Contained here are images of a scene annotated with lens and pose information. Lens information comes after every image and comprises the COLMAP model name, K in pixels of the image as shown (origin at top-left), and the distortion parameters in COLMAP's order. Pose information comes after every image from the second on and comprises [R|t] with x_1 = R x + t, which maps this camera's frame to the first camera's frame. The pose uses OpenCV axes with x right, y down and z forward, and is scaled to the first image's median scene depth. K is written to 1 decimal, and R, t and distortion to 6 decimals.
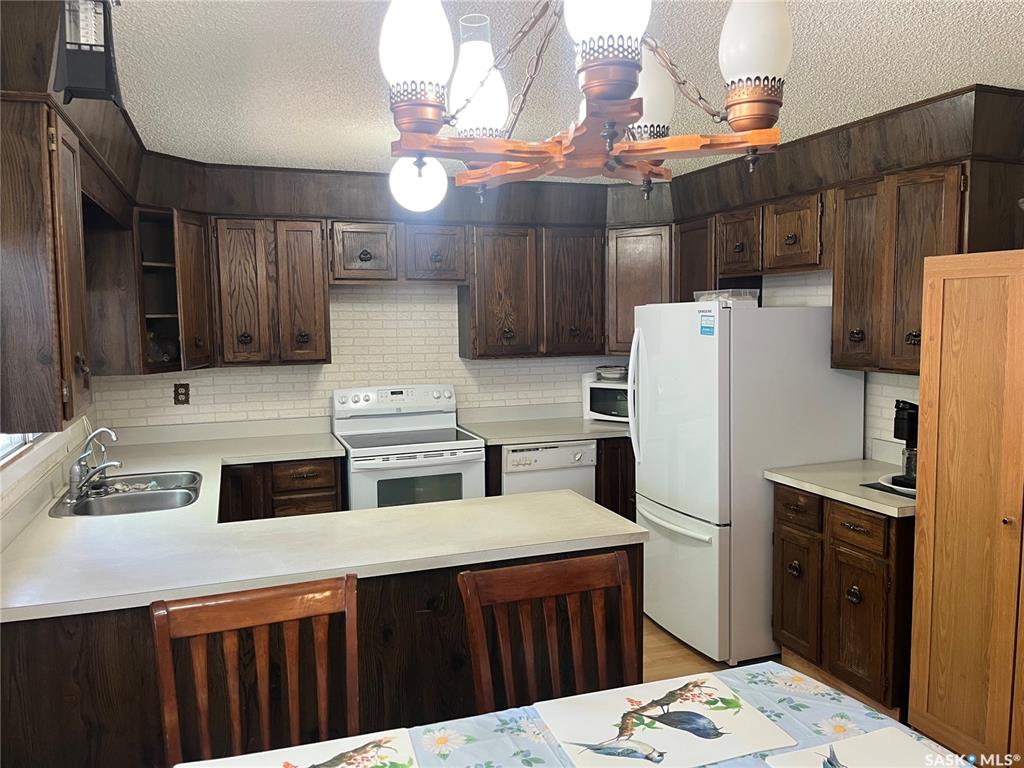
lens RADIAL K [[782.9, 0, 506.6], [0, 782.9, 388.8], [0, 0, 1]] dist [0.067579, -0.082930]
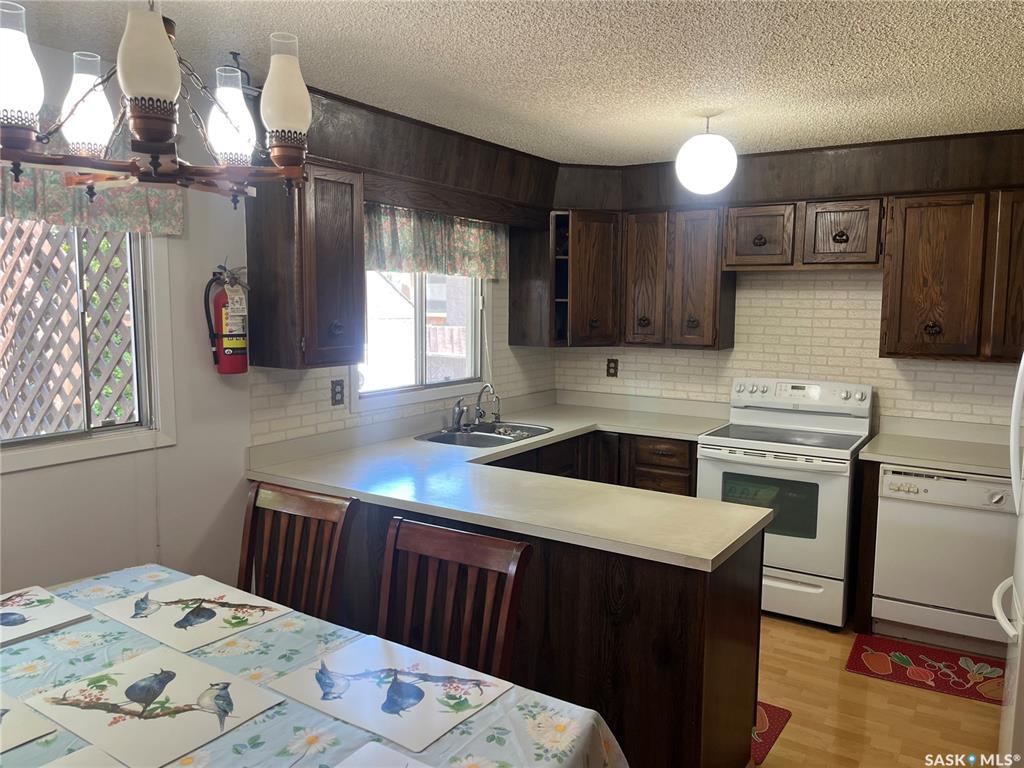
lens RADIAL K [[782.9, 0, 504.0], [0, 782.9, 377.9], [0, 0, 1]] dist [0.067579, -0.082930]
pose [[0.594731, 0.095508, -0.798232, 0.416092], [-0.094718, 0.994327, 0.048400, -0.019388], [0.798326, 0.046822, 0.600403, 0.180205]]
